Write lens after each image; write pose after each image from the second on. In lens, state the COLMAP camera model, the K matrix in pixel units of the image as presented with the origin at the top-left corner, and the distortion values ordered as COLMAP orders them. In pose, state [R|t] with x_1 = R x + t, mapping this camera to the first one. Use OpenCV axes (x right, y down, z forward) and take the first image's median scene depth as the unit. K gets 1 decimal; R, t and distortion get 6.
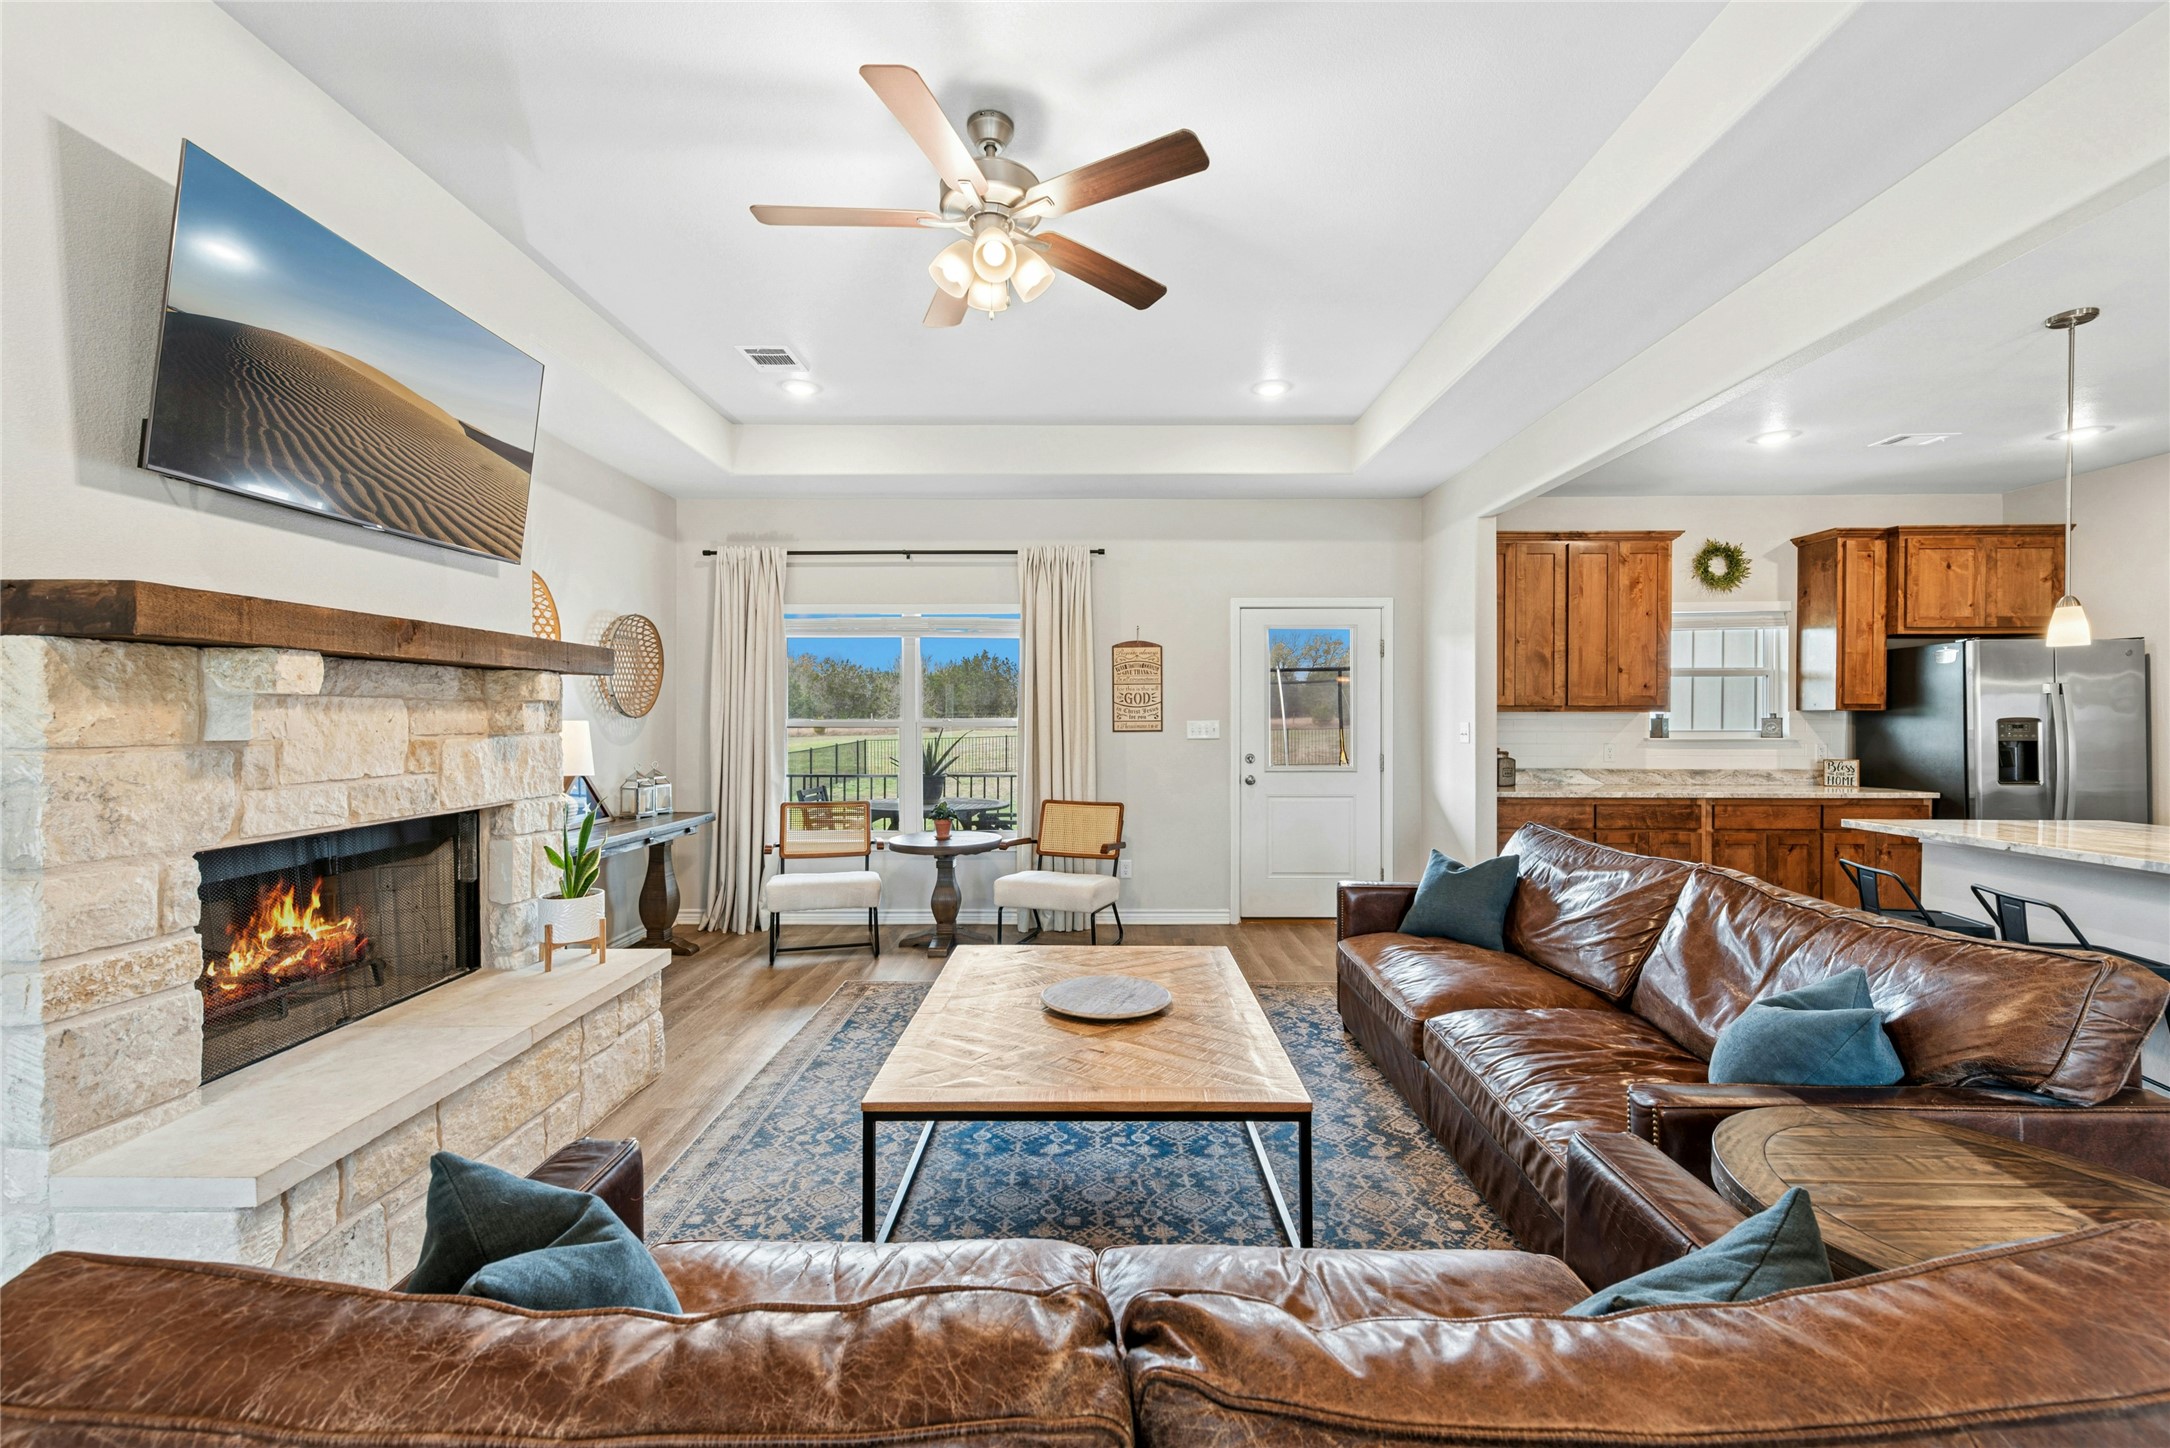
lens RADIAL K [[890.8, 0, 1082.1], [0, 890.8, 719.6], [0, 0, 1]] dist [0.009339, -0.003268]
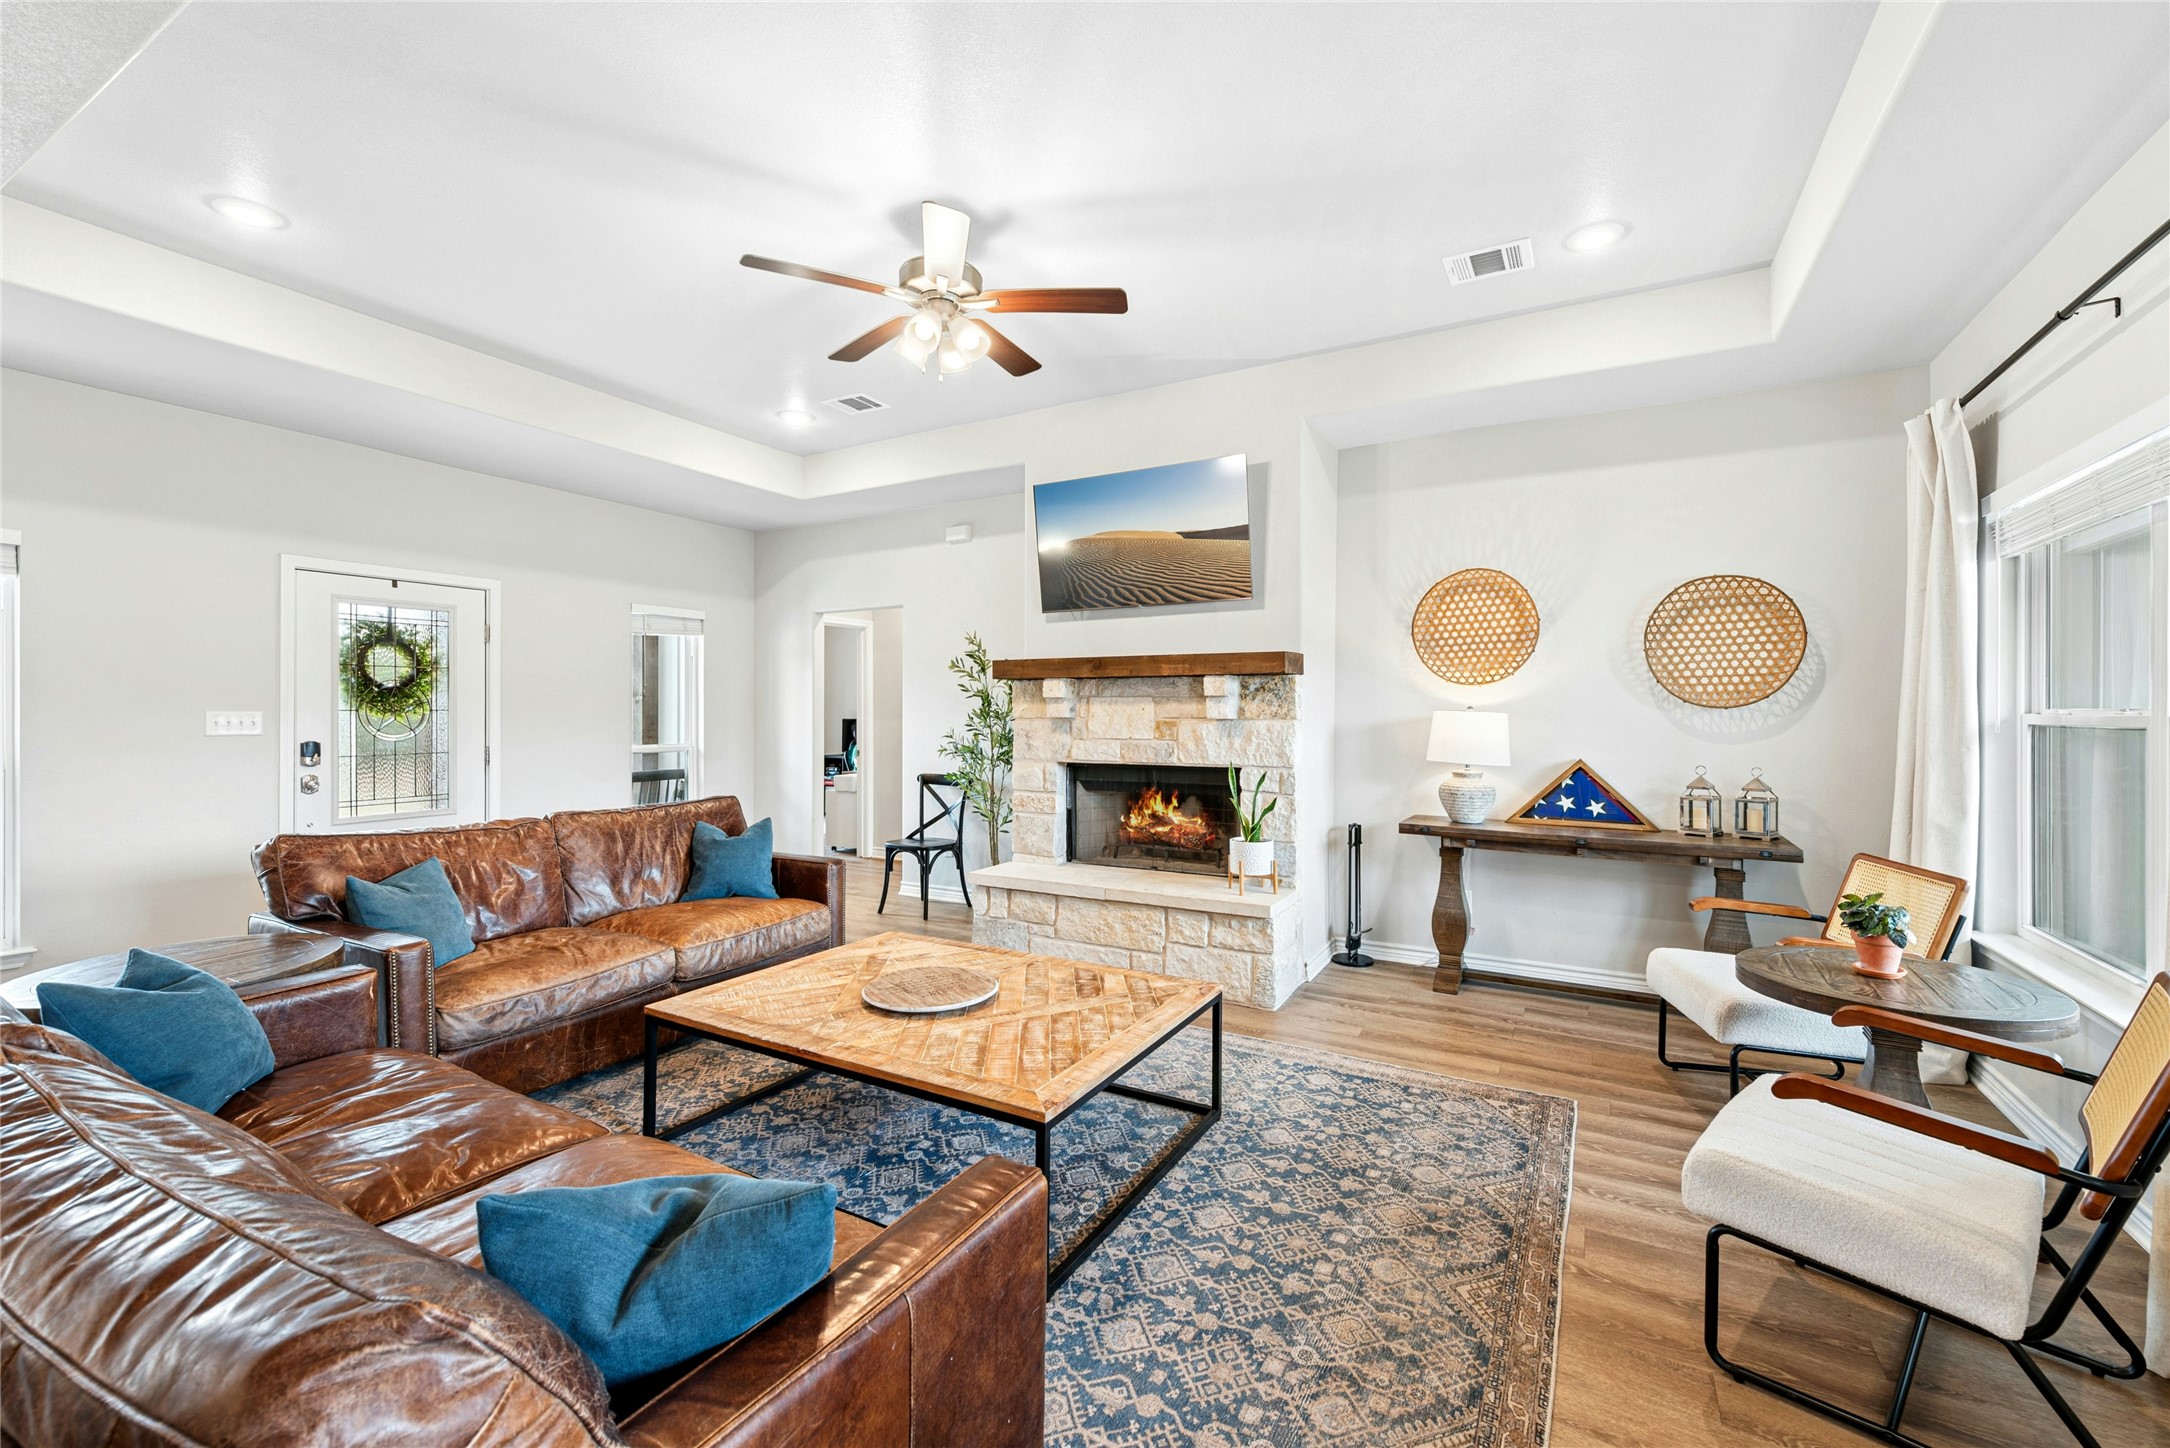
lens RADIAL K [[883.7, 0, 1087.6], [0, 883.7, 707.8], [0, 0, 1]] dist [0.007207, -0.000475]
pose [[-0.476238, -0.003611, -0.879309, 0.429861], [-0.003407, 0.999992, -0.002261, 0.001204], [0.879310, 0.001919, -0.476246, 0.865439]]
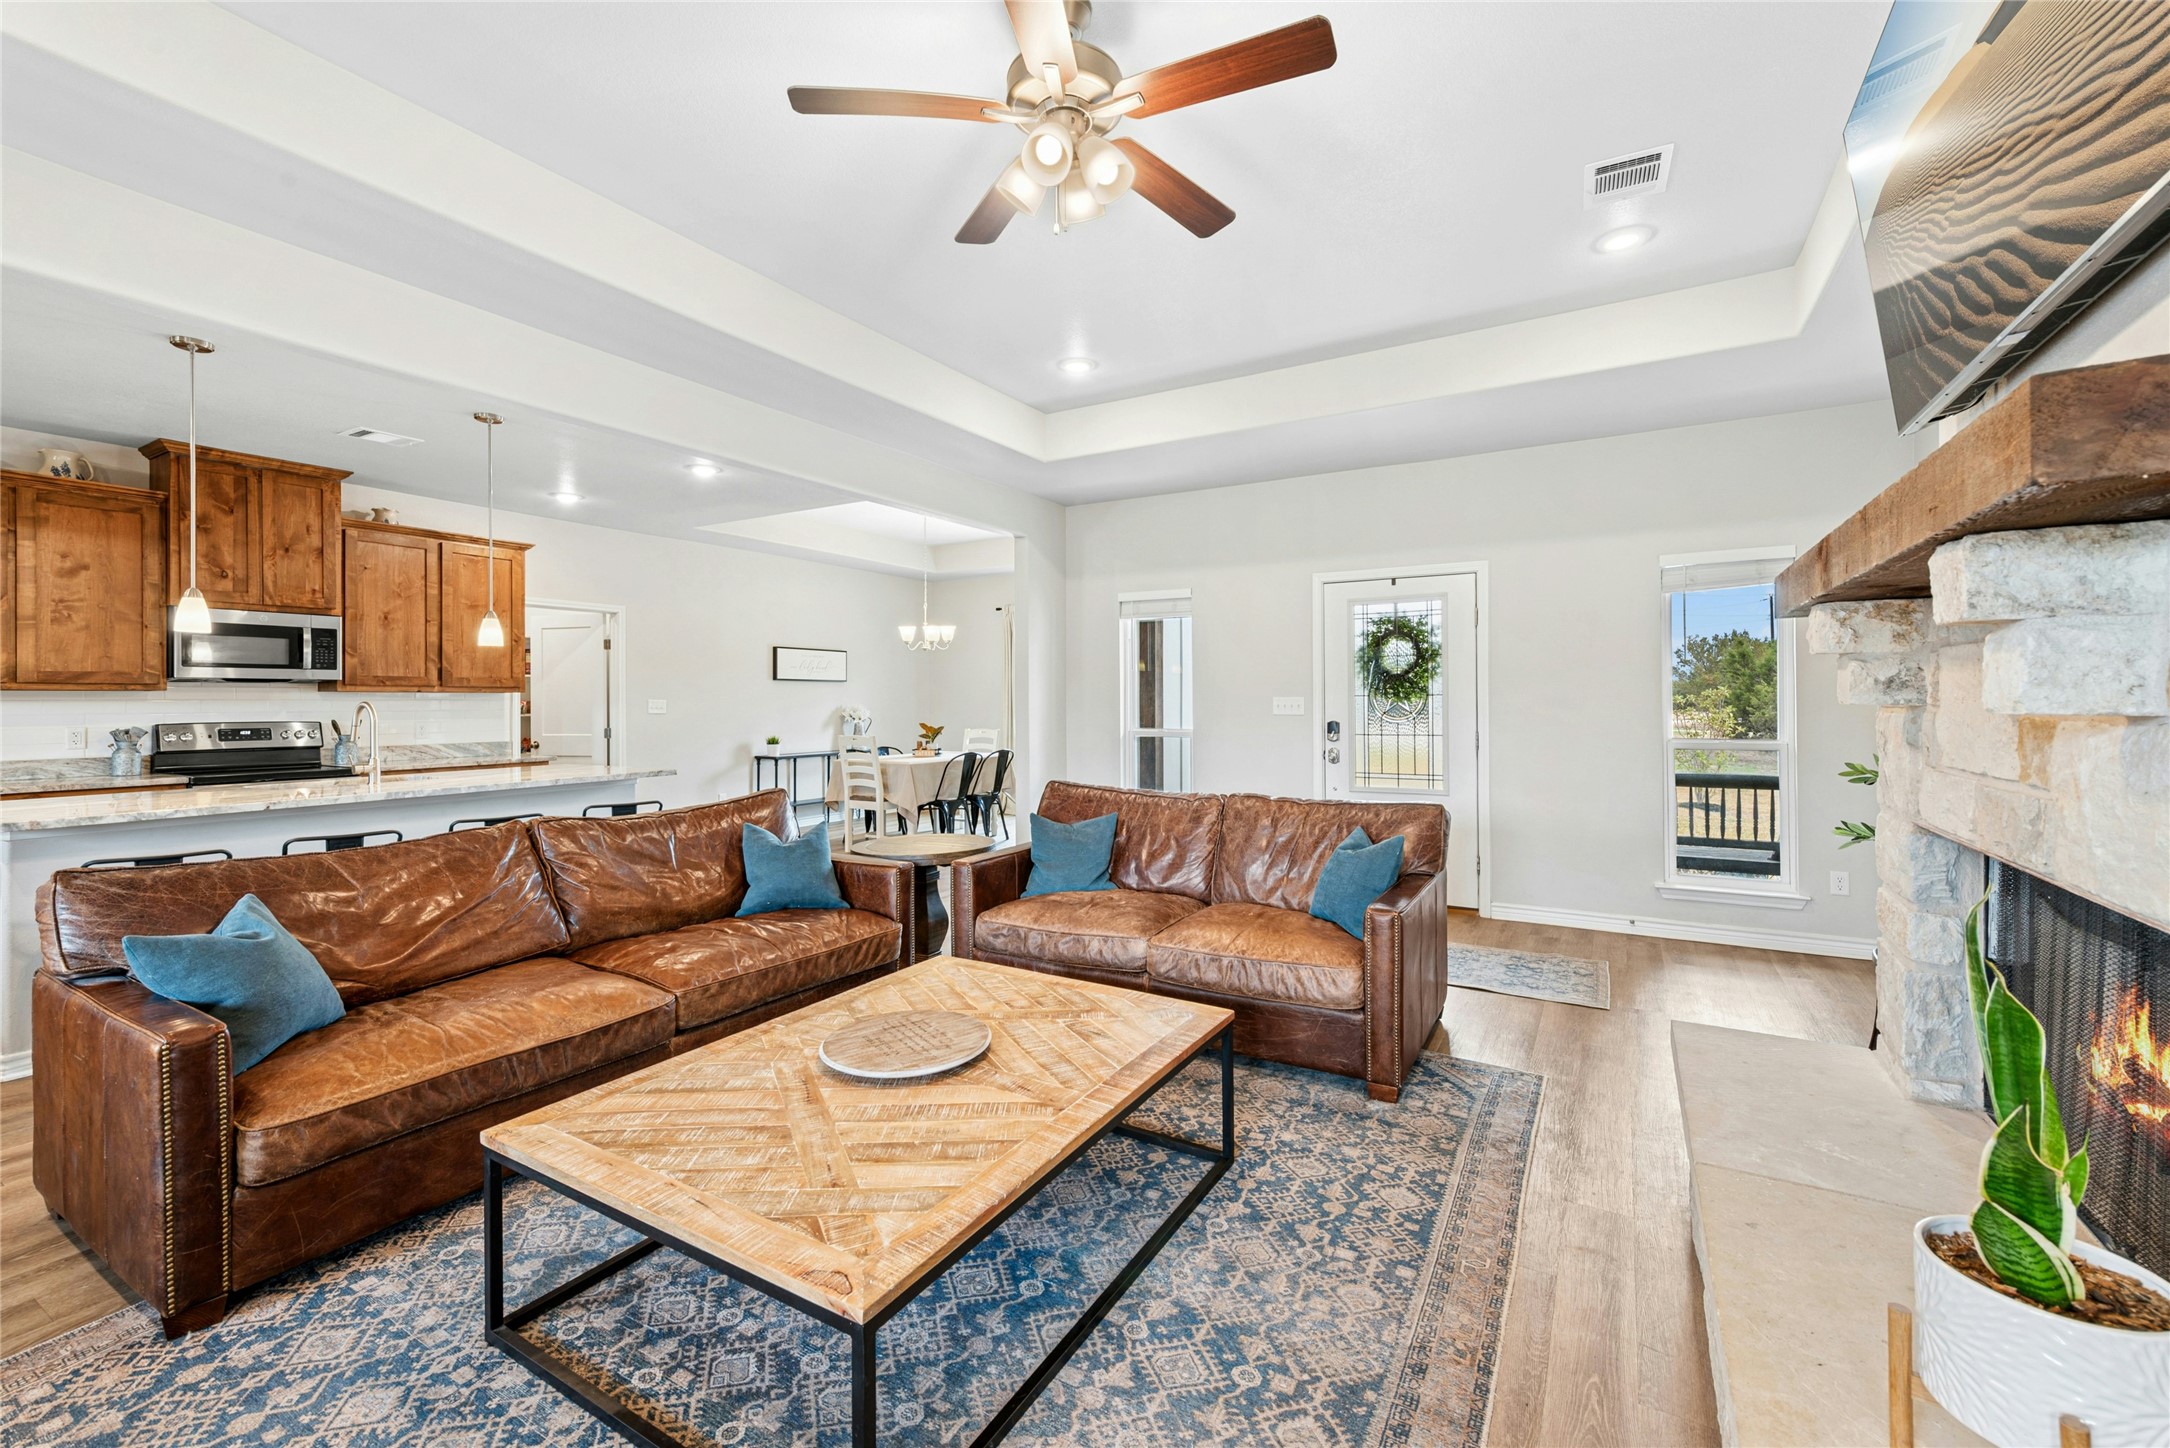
lens RADIAL K [[890.8, 0, 1100.3], [0, 890.8, 701.0], [0, 0, 1]] dist [0.009339, -0.003268]
pose [[-0.875774, 0.003024, 0.482713, -0.269590], [0.006140, 0.999969, 0.004875, 0.003853], [-0.482683, 0.007233, -0.875765, 0.859290]]
